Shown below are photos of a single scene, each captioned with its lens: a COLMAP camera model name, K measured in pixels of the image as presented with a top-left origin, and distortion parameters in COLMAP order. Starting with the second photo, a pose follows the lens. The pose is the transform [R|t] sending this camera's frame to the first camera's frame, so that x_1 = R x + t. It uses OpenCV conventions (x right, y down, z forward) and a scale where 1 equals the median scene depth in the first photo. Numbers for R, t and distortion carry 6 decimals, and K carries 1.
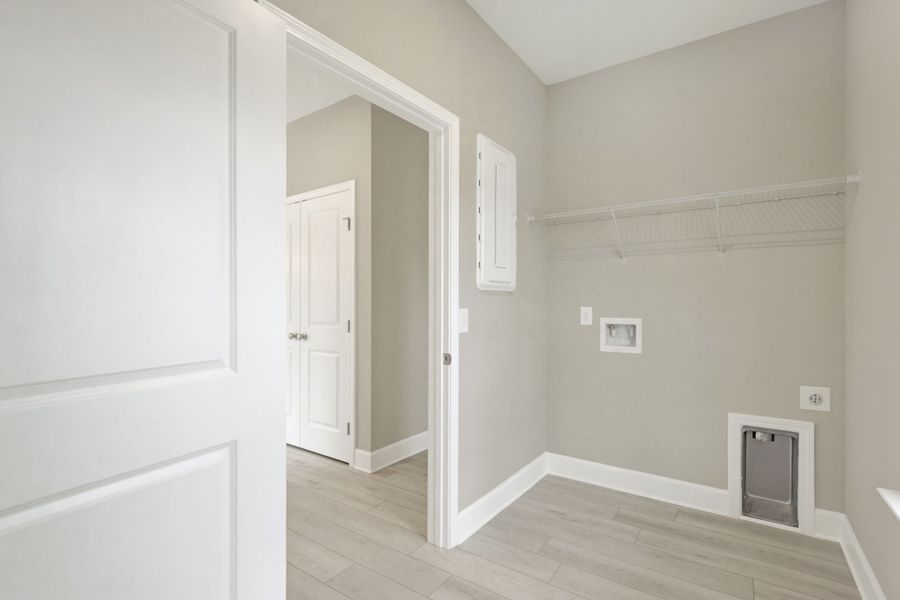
lens RADIAL K [[420.8, 0, 452.9], [0, 420.8, 299.1], [0, 0, 1]] dist [-0.004534, -0.000713]
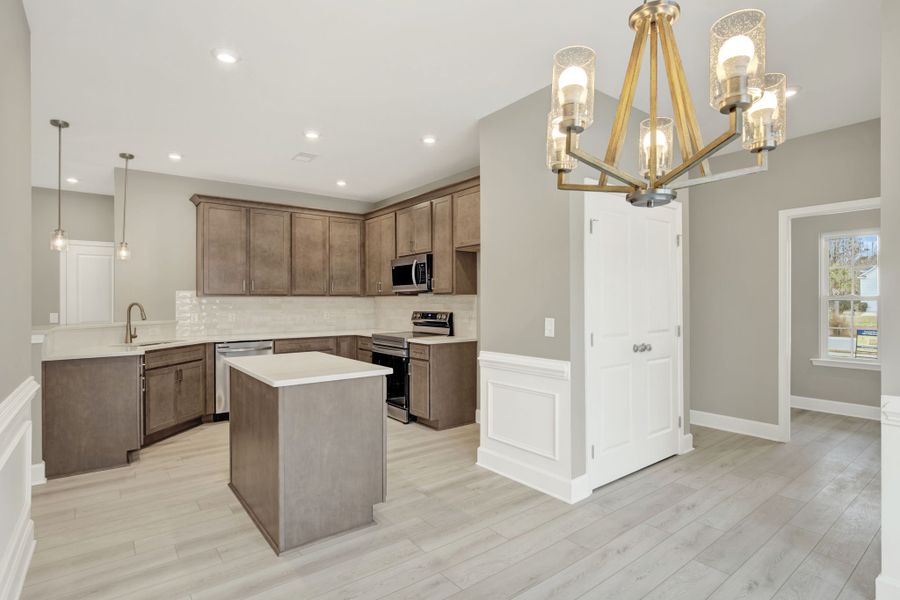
lens RADIAL K [[444.6, 0, 455.8], [0, 444.6, 304.0], [0, 0, 1]] dist [0.006786, 0.000524]
pose [[0.290634, 0.014337, 0.956727, -1.553995], [0.008764, 0.999806, -0.017645, 0.006425], [-0.956794, 0.013513, 0.290451, 1.206625]]
